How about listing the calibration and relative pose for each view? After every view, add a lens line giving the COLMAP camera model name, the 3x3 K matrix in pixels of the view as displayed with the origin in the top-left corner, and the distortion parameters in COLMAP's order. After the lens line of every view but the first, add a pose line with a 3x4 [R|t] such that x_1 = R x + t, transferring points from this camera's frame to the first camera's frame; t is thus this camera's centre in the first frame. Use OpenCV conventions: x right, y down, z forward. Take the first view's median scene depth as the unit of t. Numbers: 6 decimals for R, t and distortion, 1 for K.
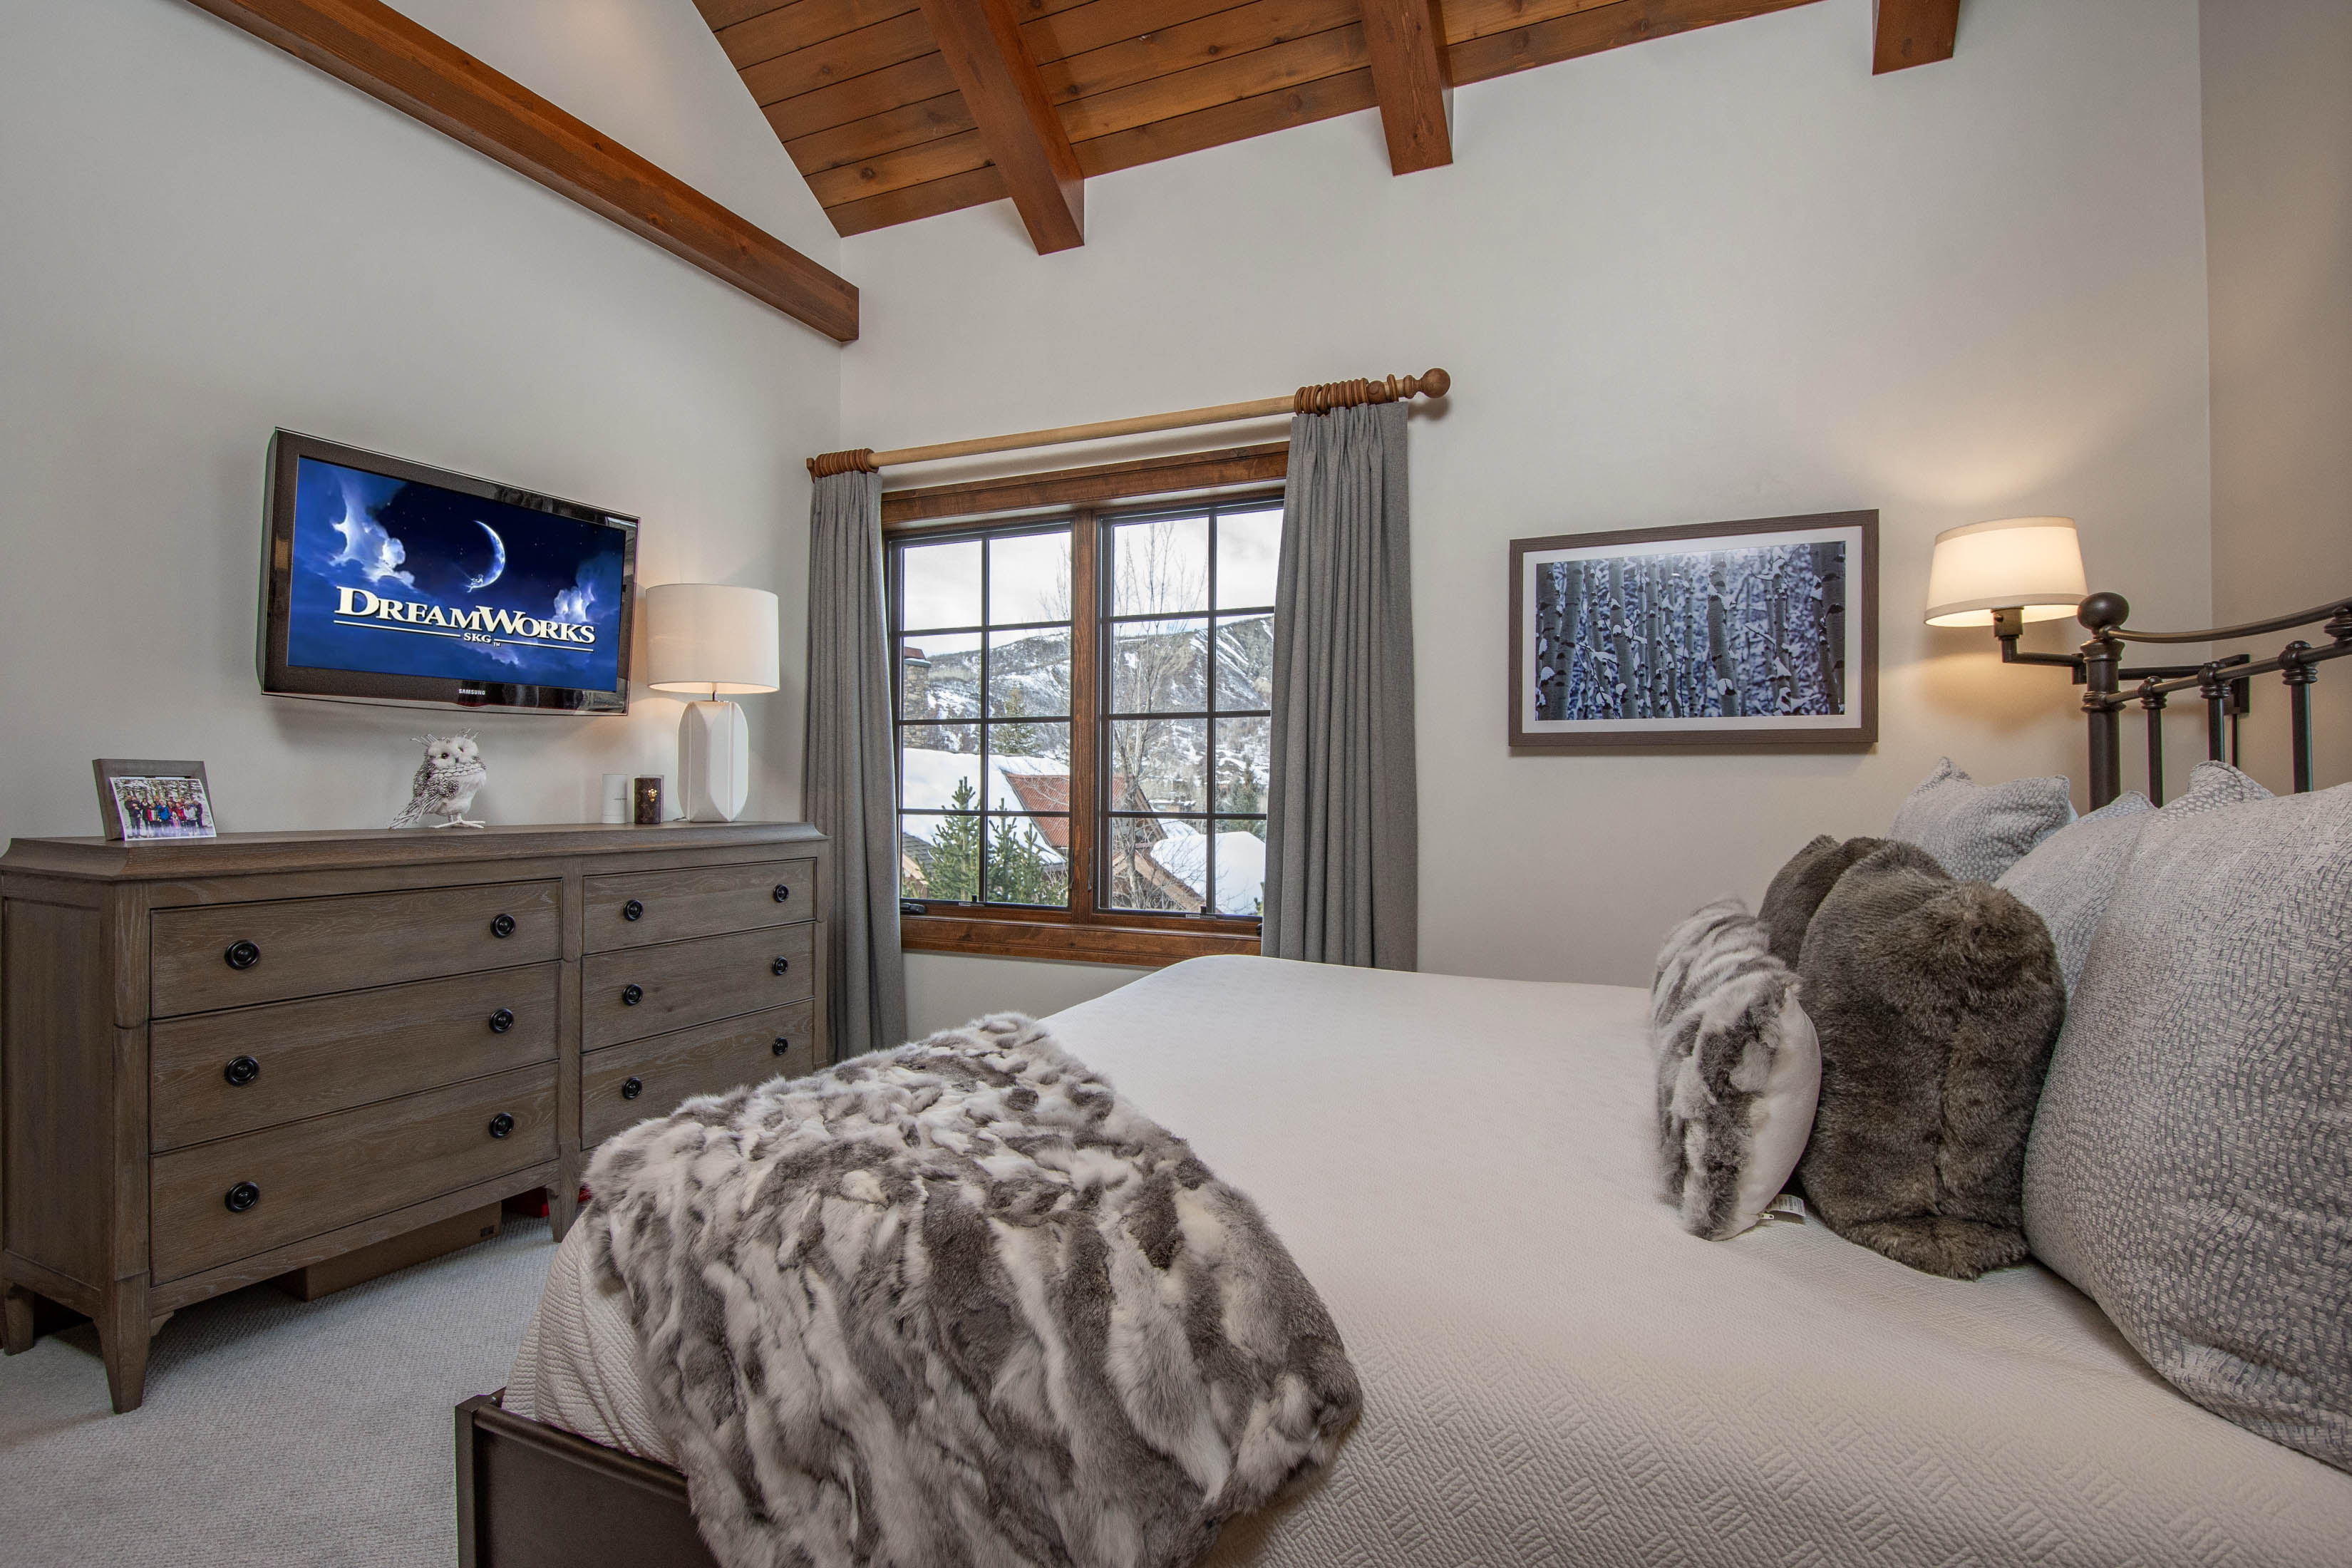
lens RADIAL K [[1120.0, 0, 1181.7], [0, 1120.0, 785.2], [0, 0, 1]] dist [-0.038527, -0.003273]
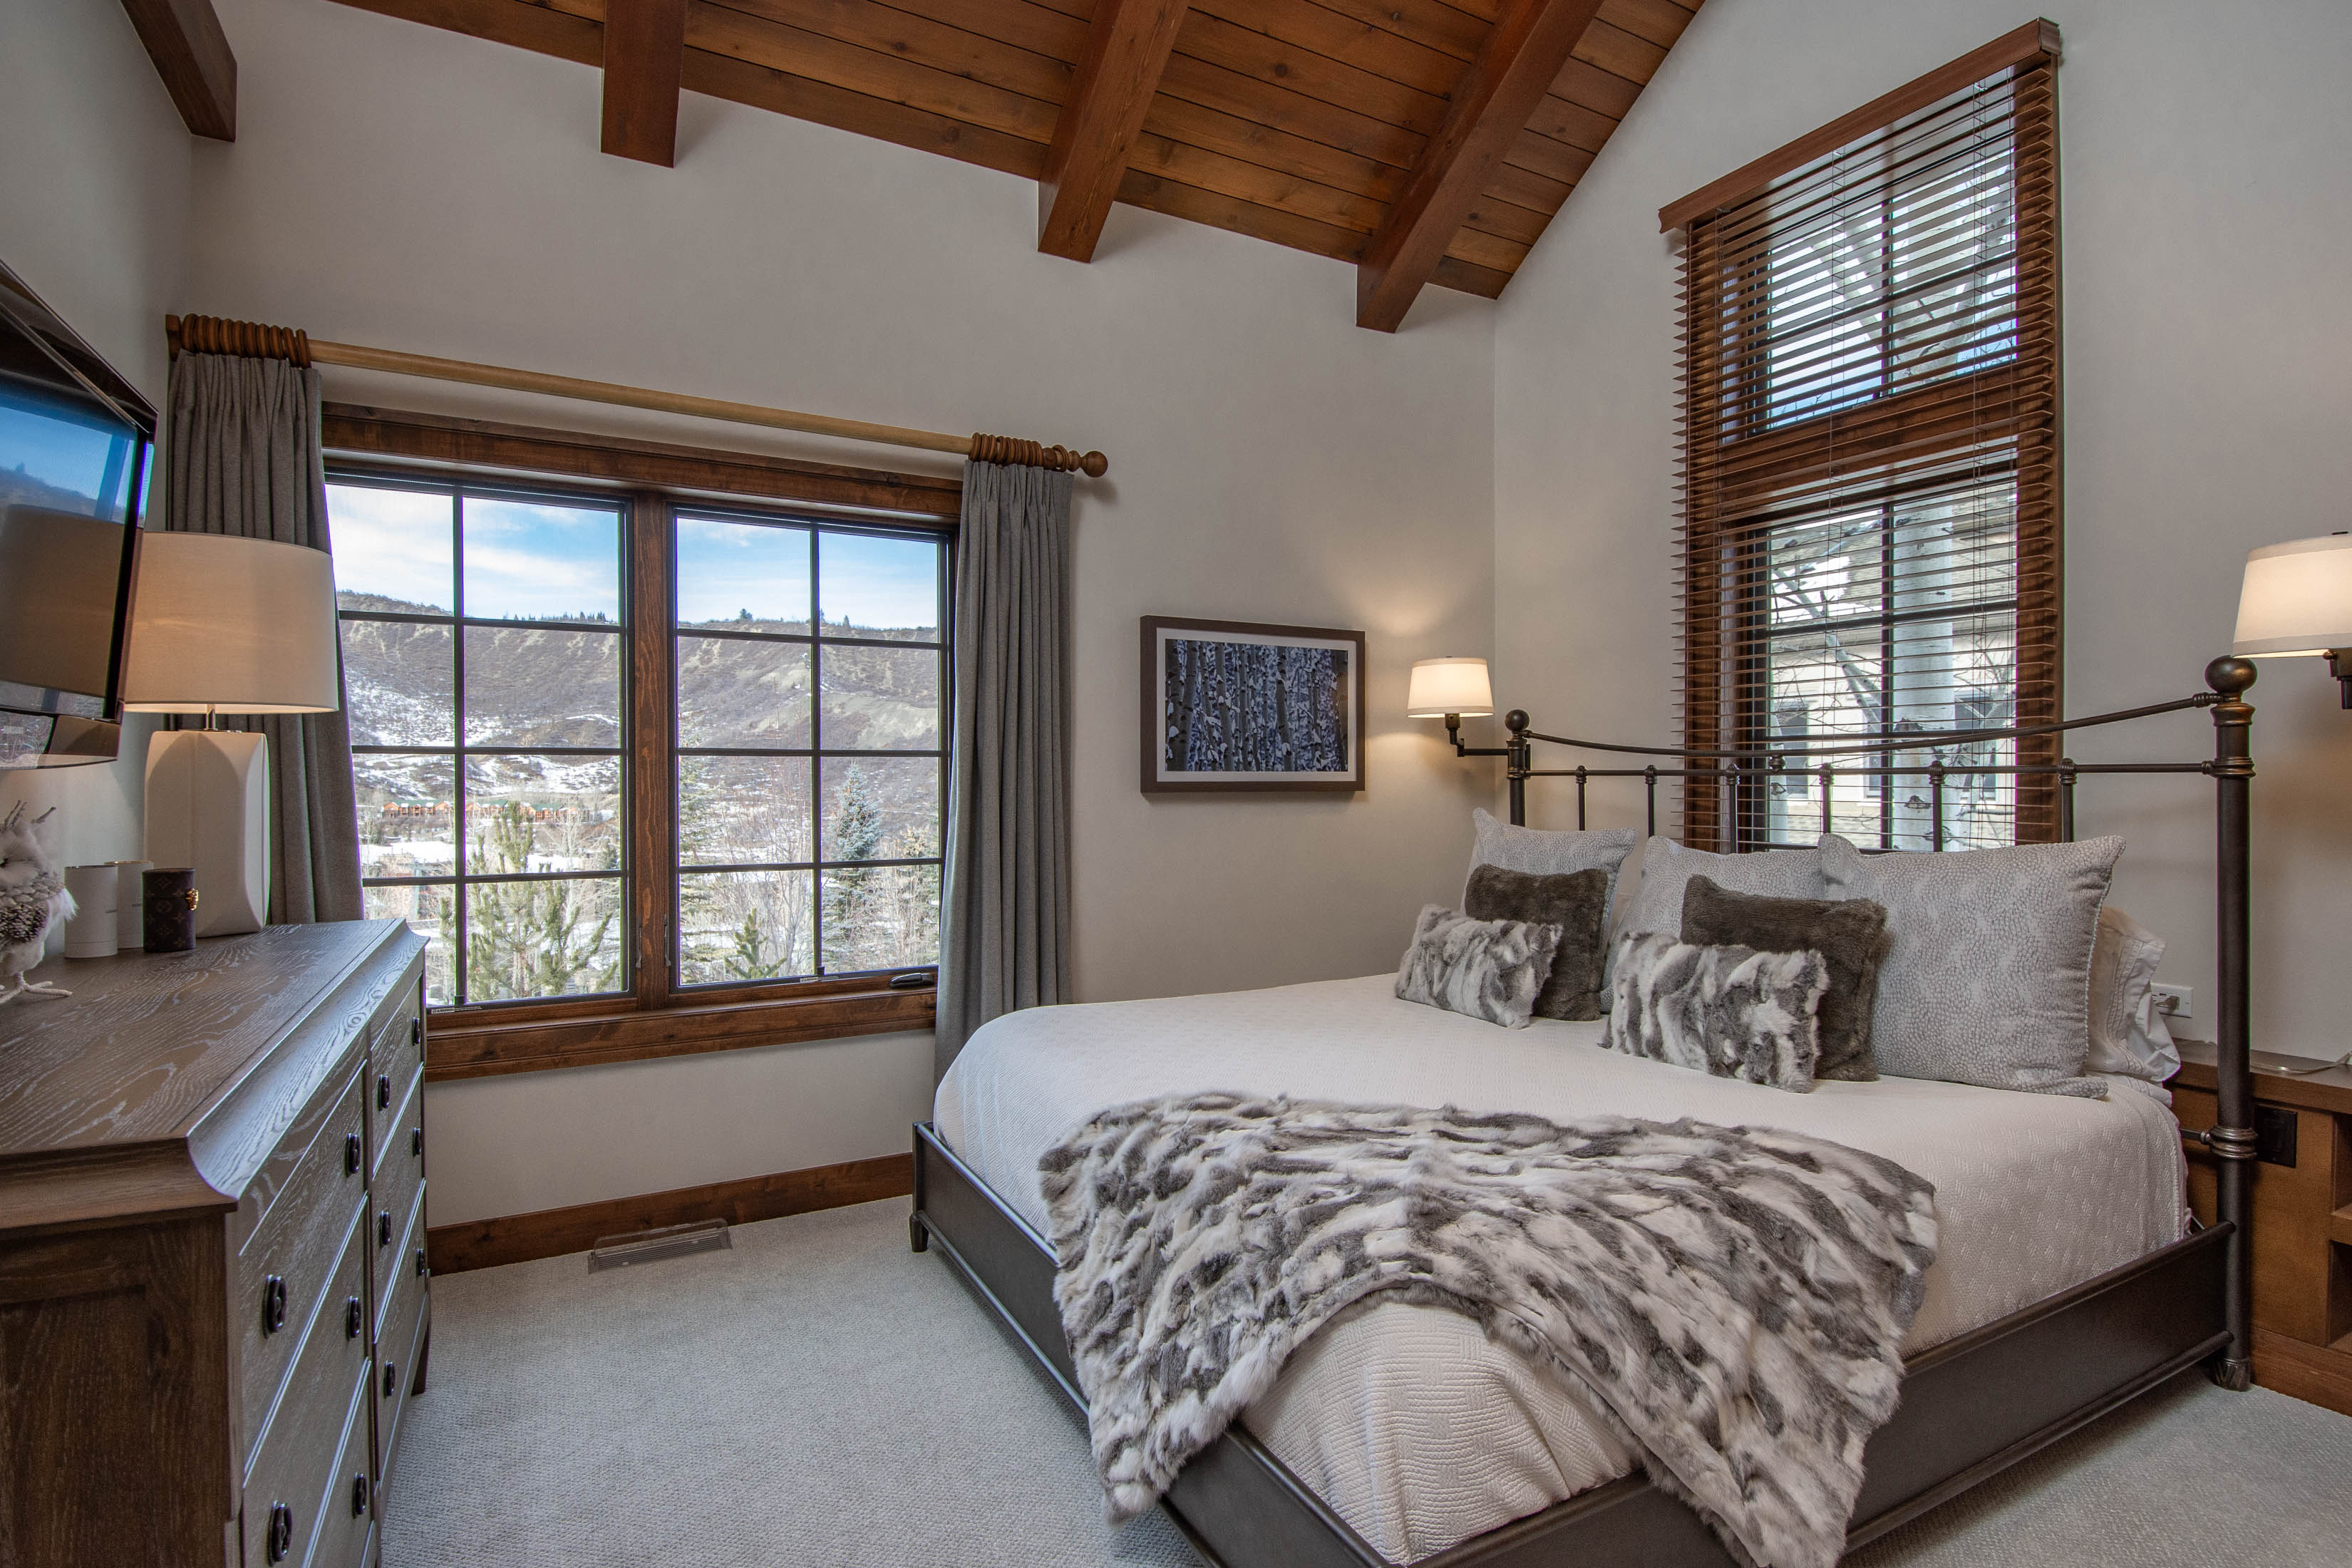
lens RADIAL K [[1120.0, 0, 1185.0], [0, 1120.0, 781.2], [0, 0, 1]] dist [-0.038527, -0.003273]
pose [[0.586721, -0.005130, 0.809773, -0.638496], [0.002050, 0.999986, 0.004849, -0.053434], [-0.809787, -0.001185, 0.586723, 0.286727]]
